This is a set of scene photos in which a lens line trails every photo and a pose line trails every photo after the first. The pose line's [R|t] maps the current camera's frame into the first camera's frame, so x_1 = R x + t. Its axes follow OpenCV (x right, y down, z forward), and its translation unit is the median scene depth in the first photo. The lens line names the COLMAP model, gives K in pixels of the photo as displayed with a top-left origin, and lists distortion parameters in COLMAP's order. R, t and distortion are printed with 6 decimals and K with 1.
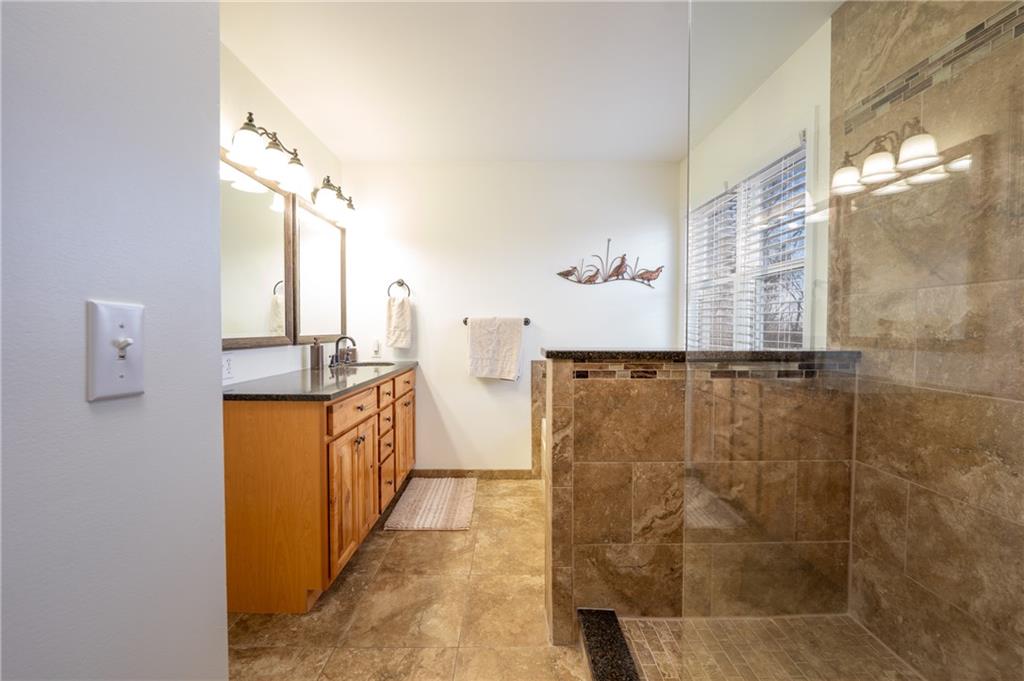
lens RADIAL K [[416.6, 0, 516.7], [0, 416.6, 337.8], [0, 0, 1]] dist [-0.002474, -0.000974]
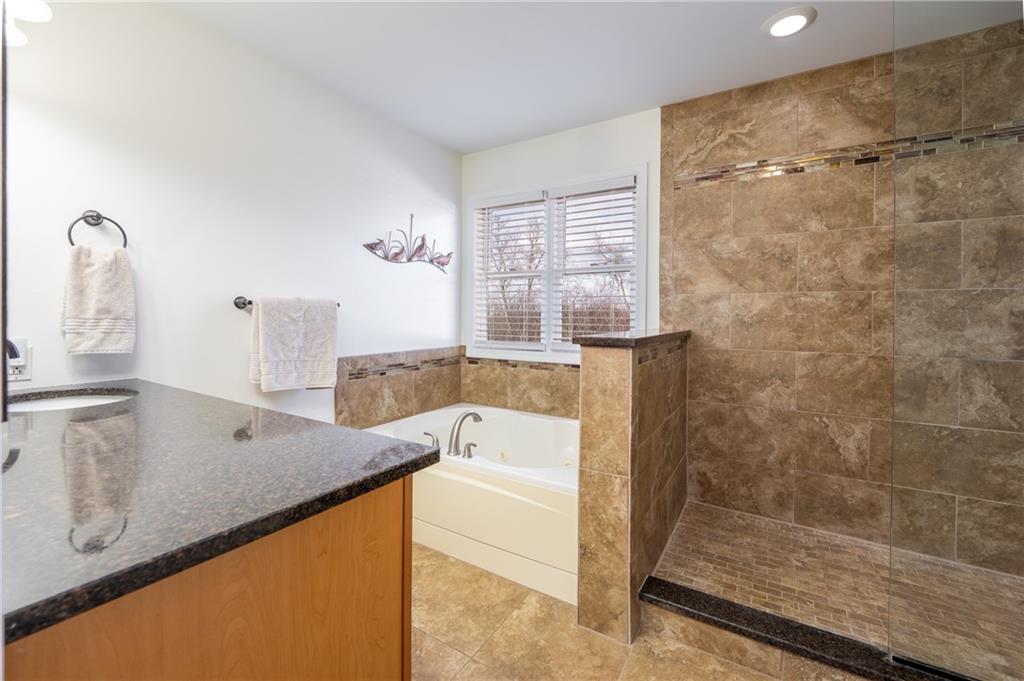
lens RADIAL K [[416.6, 0, 529.4], [0, 416.6, 315.9], [0, 0, 1]] dist [-0.002474, -0.000974]
pose [[0.539411, -0.002388, 0.842039, -0.879421], [0.015478, 0.999855, -0.007080, -0.020100], [-0.841900, 0.016852, 0.539370, 0.688803]]
